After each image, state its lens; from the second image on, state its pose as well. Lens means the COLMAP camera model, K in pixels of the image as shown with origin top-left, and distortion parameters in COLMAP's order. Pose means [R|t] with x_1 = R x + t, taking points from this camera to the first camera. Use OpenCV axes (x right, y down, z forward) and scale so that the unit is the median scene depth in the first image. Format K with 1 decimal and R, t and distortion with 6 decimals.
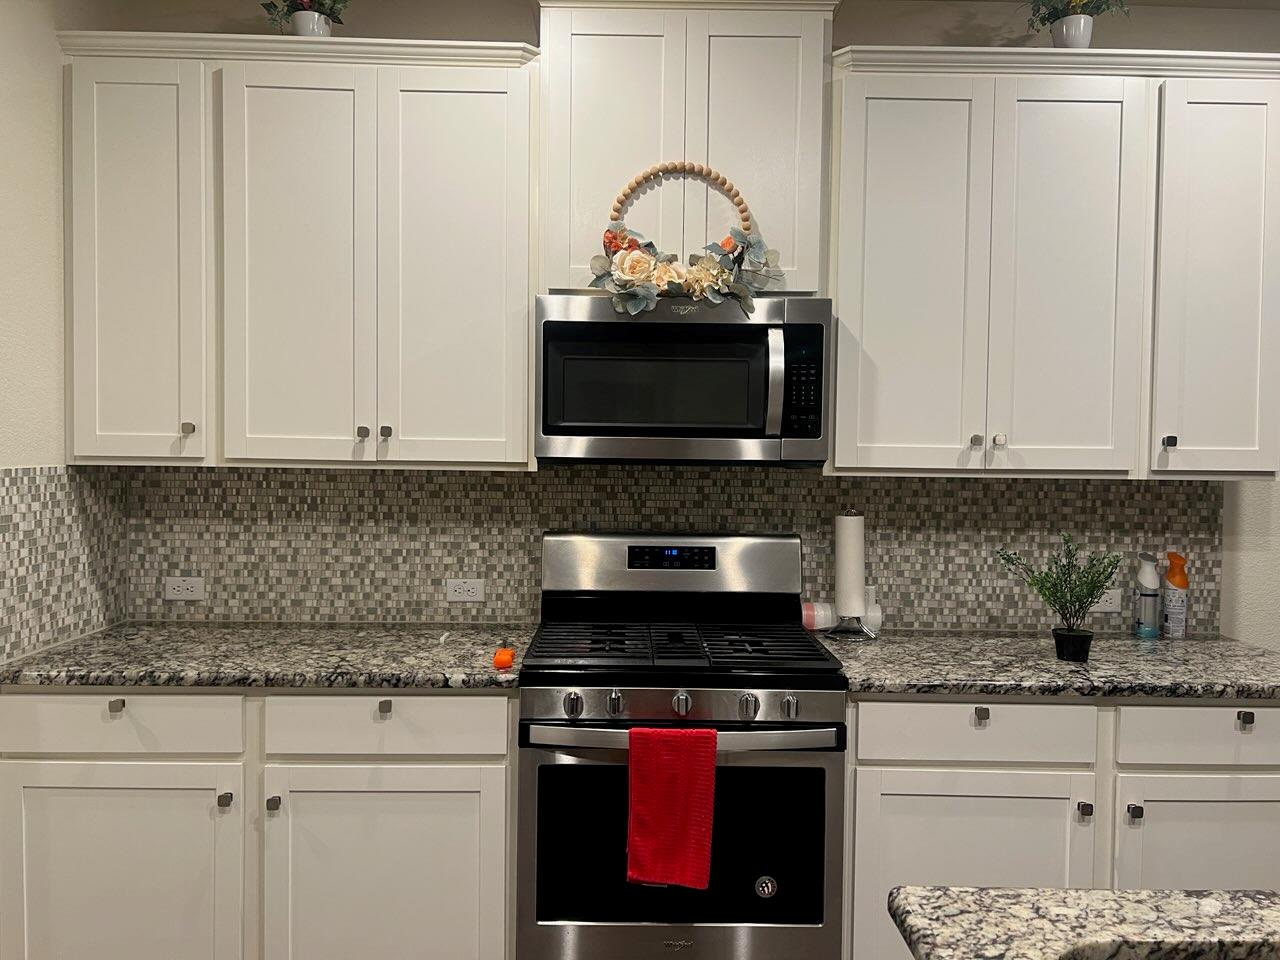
lens RADIAL K [[952.6, 0, 639.2], [0, 952.6, 475.7], [0, 0, 1]] dist [0.018060, -0.028158]
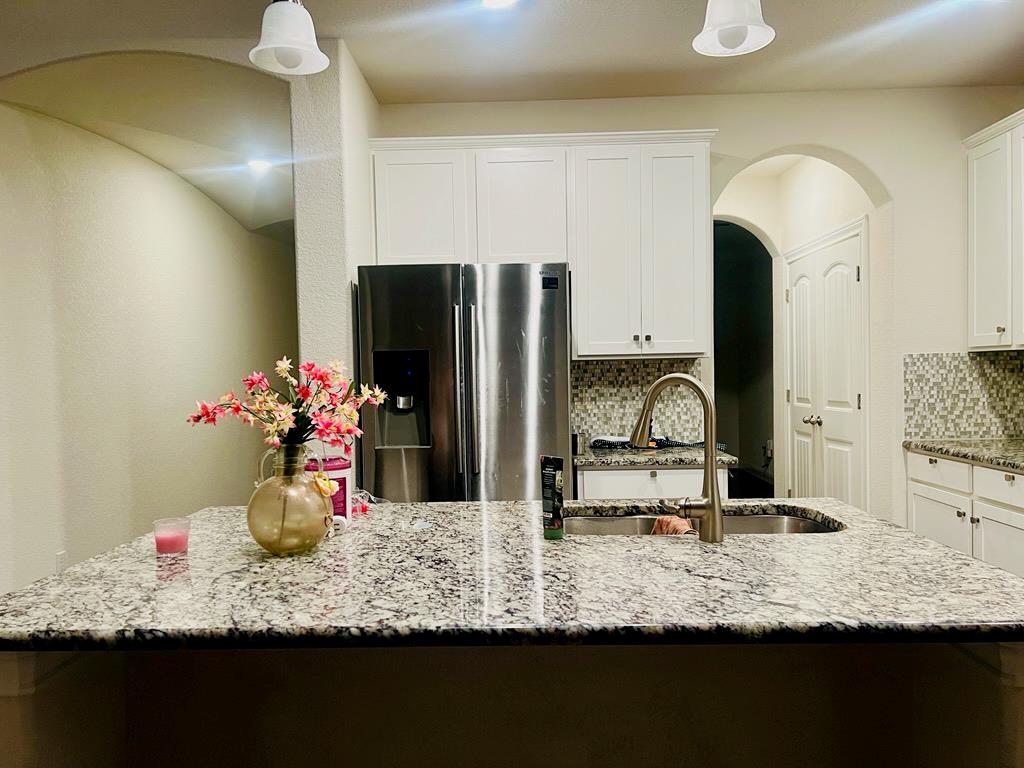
lens RADIAL K [[762.1, 0, 509.4], [0, 762.1, 386.0], [0, 0, 1]] dist [0.018060, -0.028158]
pose [[-0.035229, 0.009820, -0.999331, 1.057148], [-0.006590, 0.999928, 0.010058, 0.051613], [0.999358, 0.006939, -0.035162, 0.088524]]
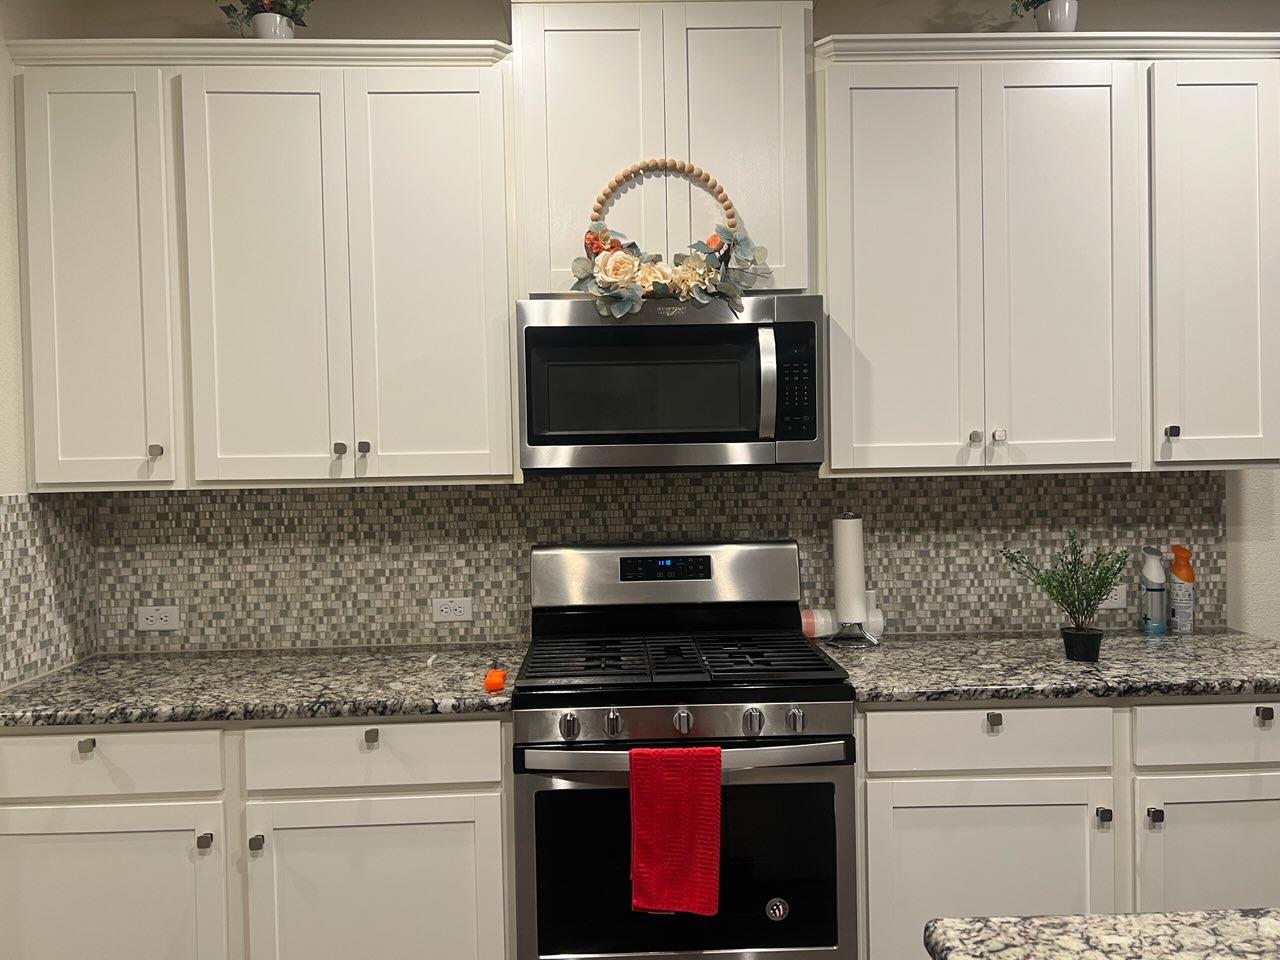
lens RADIAL K [[952.6, 0, 639.7], [0, 952.6, 477.3], [0, 0, 1]] dist [0.018060, -0.028158]
pose [[0.999285, -0.032920, 0.018611, -0.007353], [0.033081, 0.999418, -0.008378, 0.000958], [-0.018324, 0.008988, 0.999792, 0.036578]]
